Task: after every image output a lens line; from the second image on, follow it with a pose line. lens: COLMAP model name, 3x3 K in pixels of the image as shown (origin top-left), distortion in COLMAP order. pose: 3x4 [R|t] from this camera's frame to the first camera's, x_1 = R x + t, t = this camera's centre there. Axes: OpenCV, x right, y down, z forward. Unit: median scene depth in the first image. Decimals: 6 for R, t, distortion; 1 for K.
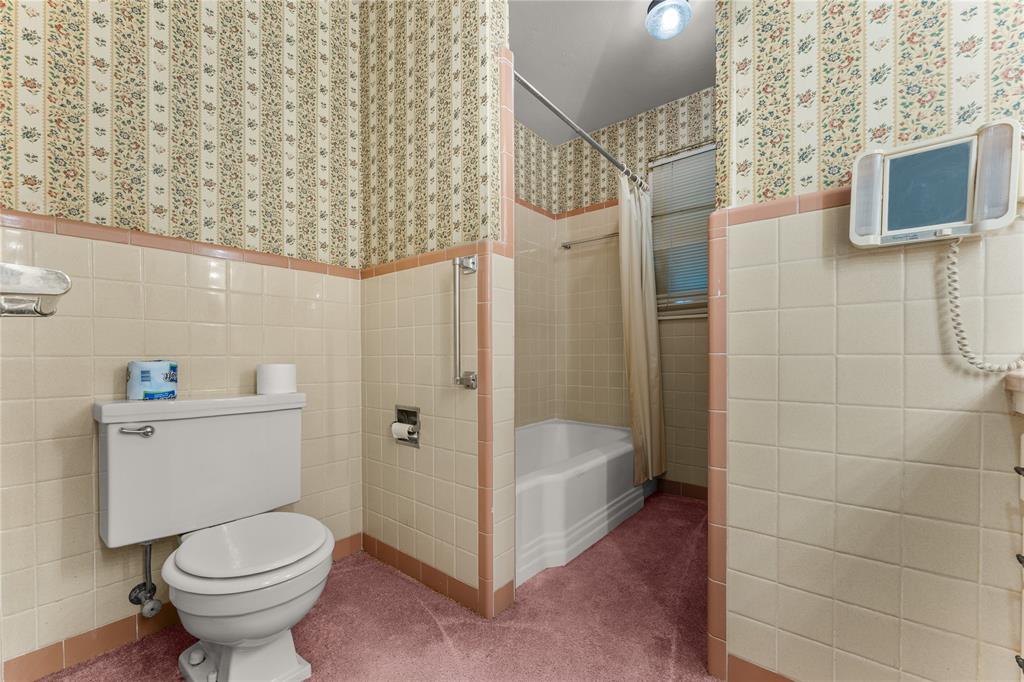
lens RADIAL K [[414.9, 0, 502.8], [0, 414.9, 357.7], [0, 0, 1]] dist [-0.003682, -0.000351]
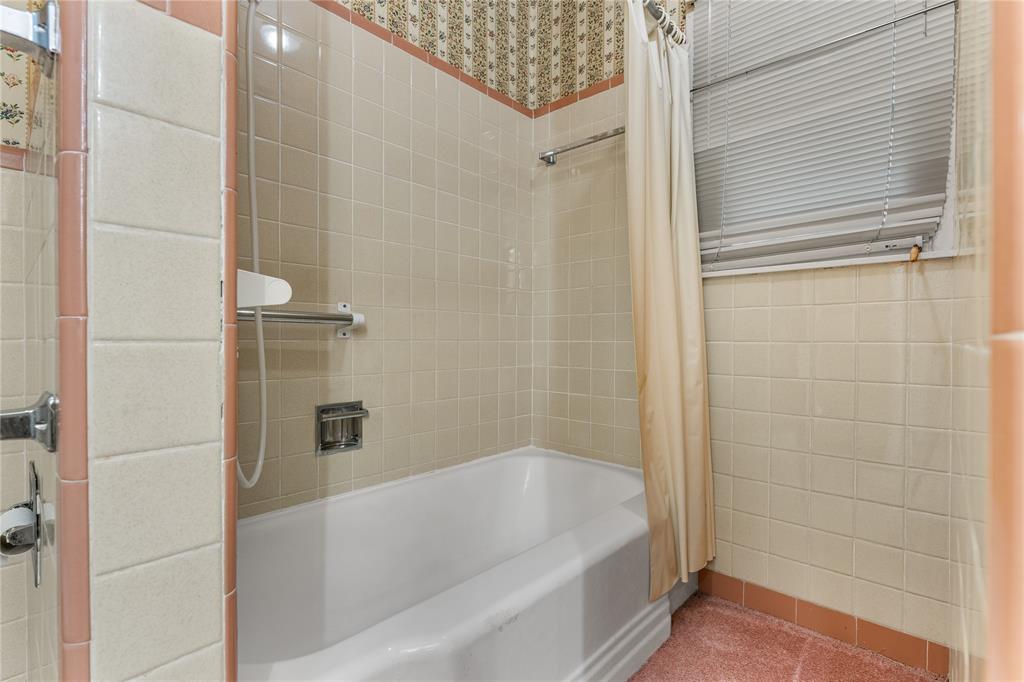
lens RADIAL K [[461.3, 0, 512.8], [0, 461.3, 341.1], [0, 0, 1]] dist [0.000567, -0.000464]
pose [[0.998829, 0.006565, -0.047926, 0.137725], [-0.006836, 0.999962, -0.005485, -0.002269], [0.047888, 0.005806, 0.998836, 0.338372]]
